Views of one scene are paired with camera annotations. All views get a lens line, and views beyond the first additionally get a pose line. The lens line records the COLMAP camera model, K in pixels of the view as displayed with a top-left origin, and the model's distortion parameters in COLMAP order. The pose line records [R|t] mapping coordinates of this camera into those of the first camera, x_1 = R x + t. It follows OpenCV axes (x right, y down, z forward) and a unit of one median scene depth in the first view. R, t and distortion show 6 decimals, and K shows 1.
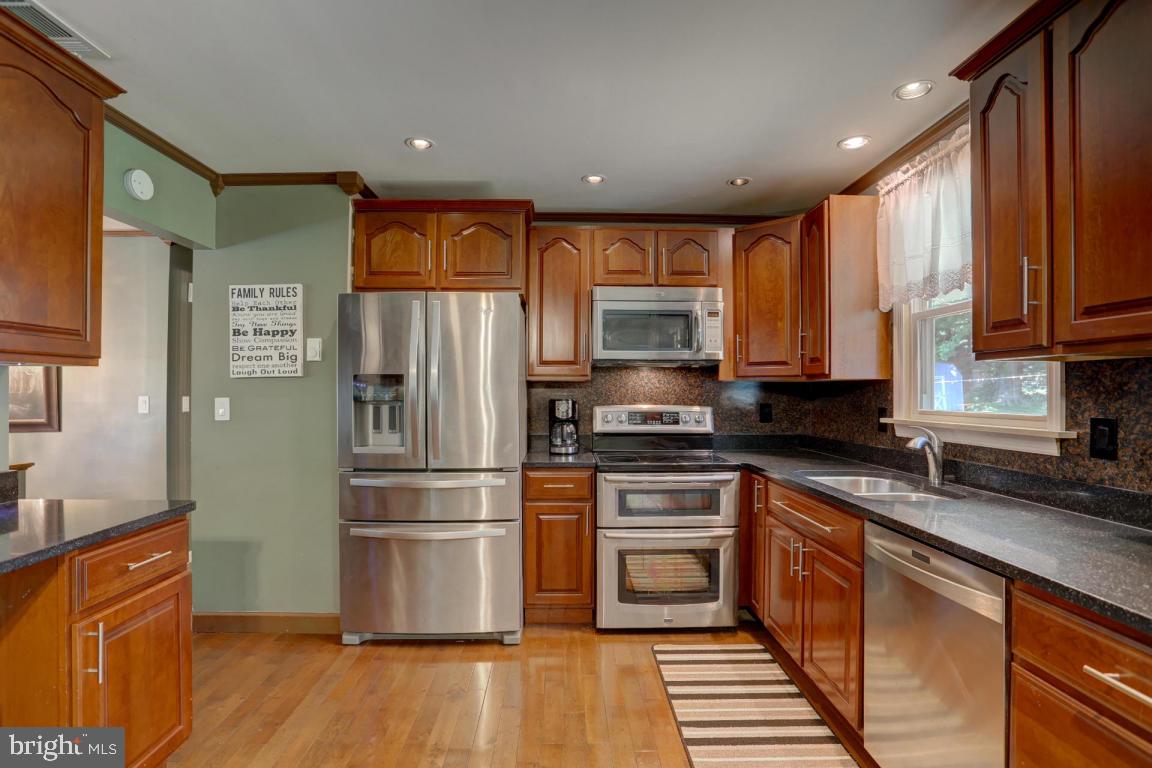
lens RADIAL K [[562.8, 0, 572.0], [0, 562.8, 389.0], [0, 0, 1]] dist [-0.063725, 0.019659]
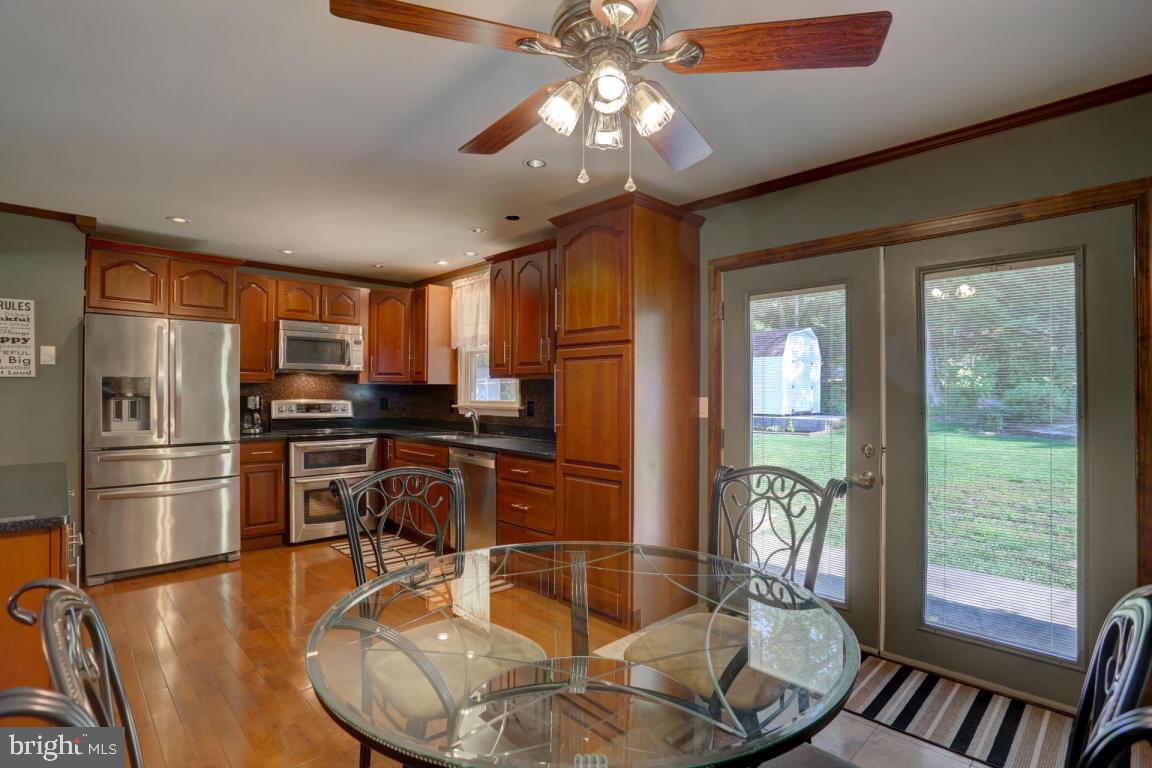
lens RADIAL K [[562.8, 0, 574.8], [0, 562.8, 391.4], [0, 0, 1]] dist [-0.063725, 0.019659]
pose [[0.735443, 0.002457, 0.677582, -0.416796], [-0.006865, 0.999969, 0.003825, -0.003494], [-0.677552, -0.007464, 0.735437, -0.673048]]
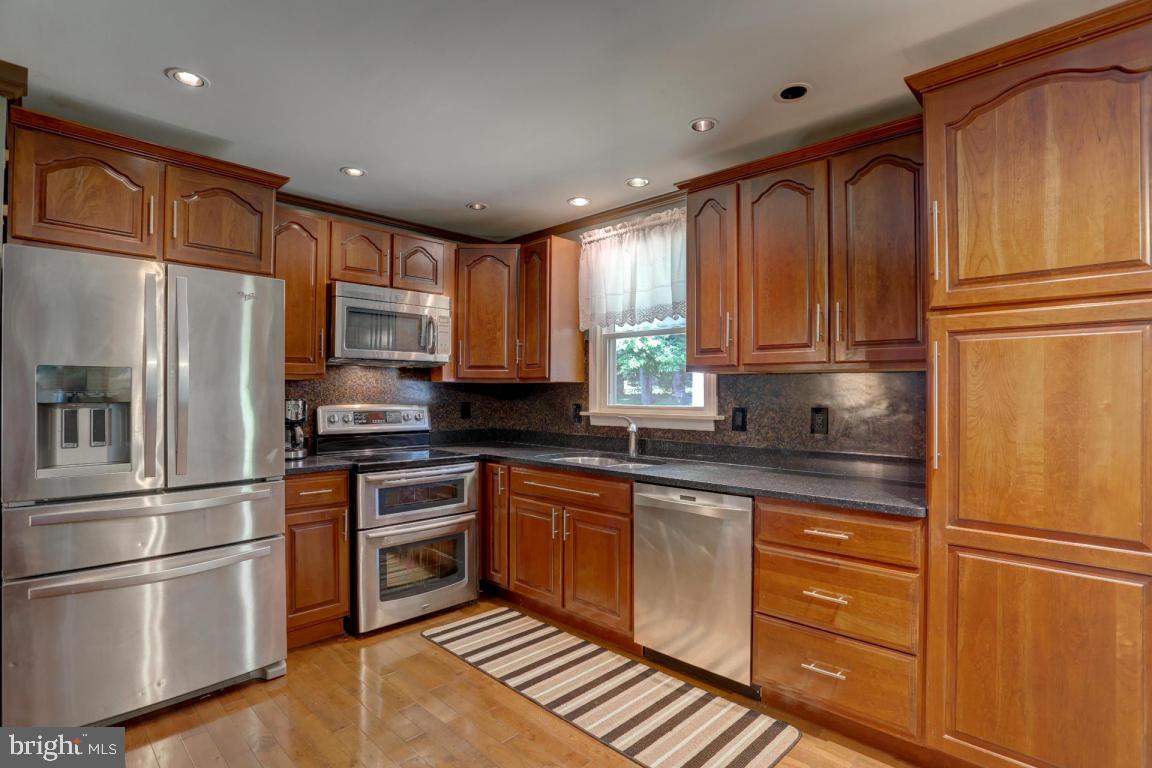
lens RADIAL K [[562.8, 0, 578.9], [0, 562.8, 387.0], [0, 0, 1]] dist [-0.063725, 0.019659]
pose [[0.708501, 0.007401, 0.705671, -0.367026], [-0.005756, 0.999972, -0.004709, 0.000277], [-0.705686, -0.000726, 0.708524, 0.046570]]
